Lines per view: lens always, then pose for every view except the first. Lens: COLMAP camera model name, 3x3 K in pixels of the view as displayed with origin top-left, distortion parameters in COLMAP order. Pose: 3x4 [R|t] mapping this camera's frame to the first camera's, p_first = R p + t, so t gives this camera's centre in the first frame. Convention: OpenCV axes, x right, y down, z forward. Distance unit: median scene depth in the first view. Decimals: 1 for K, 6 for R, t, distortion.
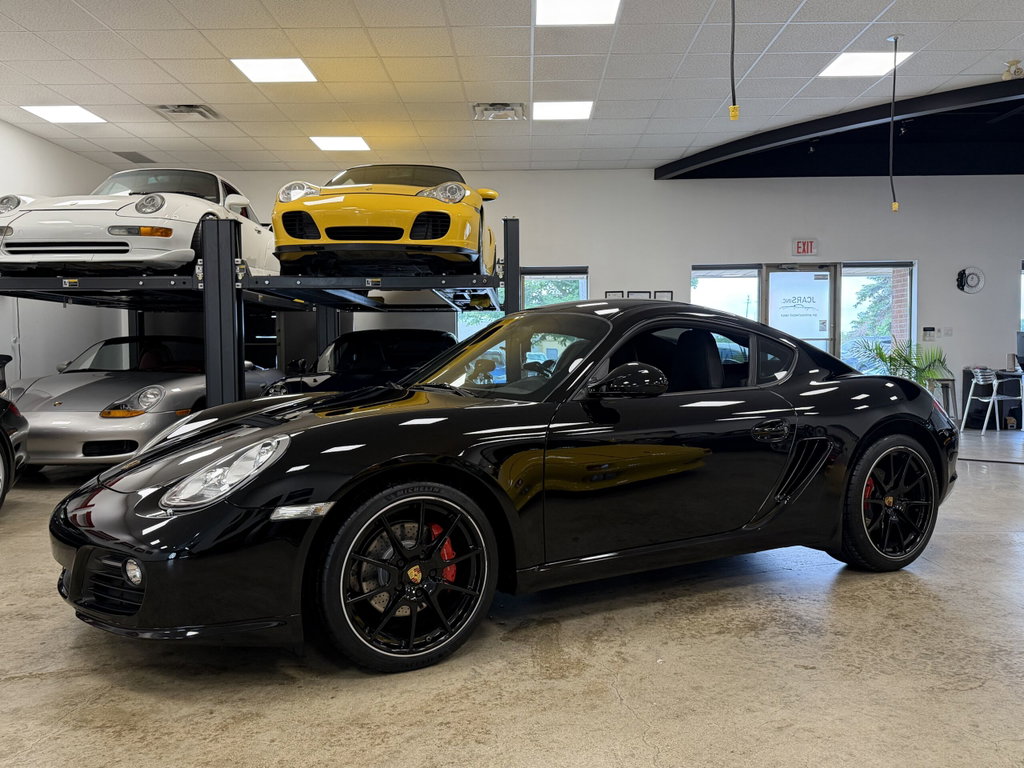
lens RADIAL K [[854.3, 0, 514.1], [0, 854.3, 386.3], [0, 0, 1]] dist [-0.033469, 0.017204]
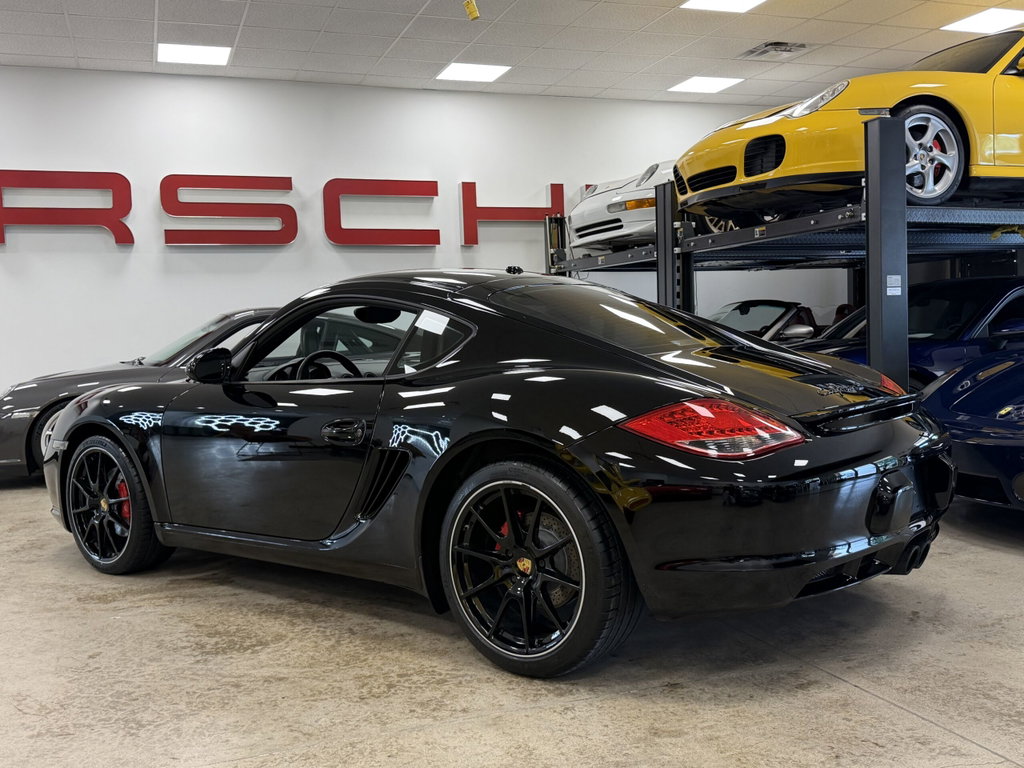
lens RADIAL K [[1030.0, 0, 512.2], [0, 1030.0, 383.9], [0, 0, 1]] dist [-0.020354, 0.000000]
pose [[0.337101, 0.034323, -0.940843, 1.366135], [0.003978, 0.999274, 0.037880, -0.029597], [0.941460, -0.016512, 0.336719, 0.881282]]
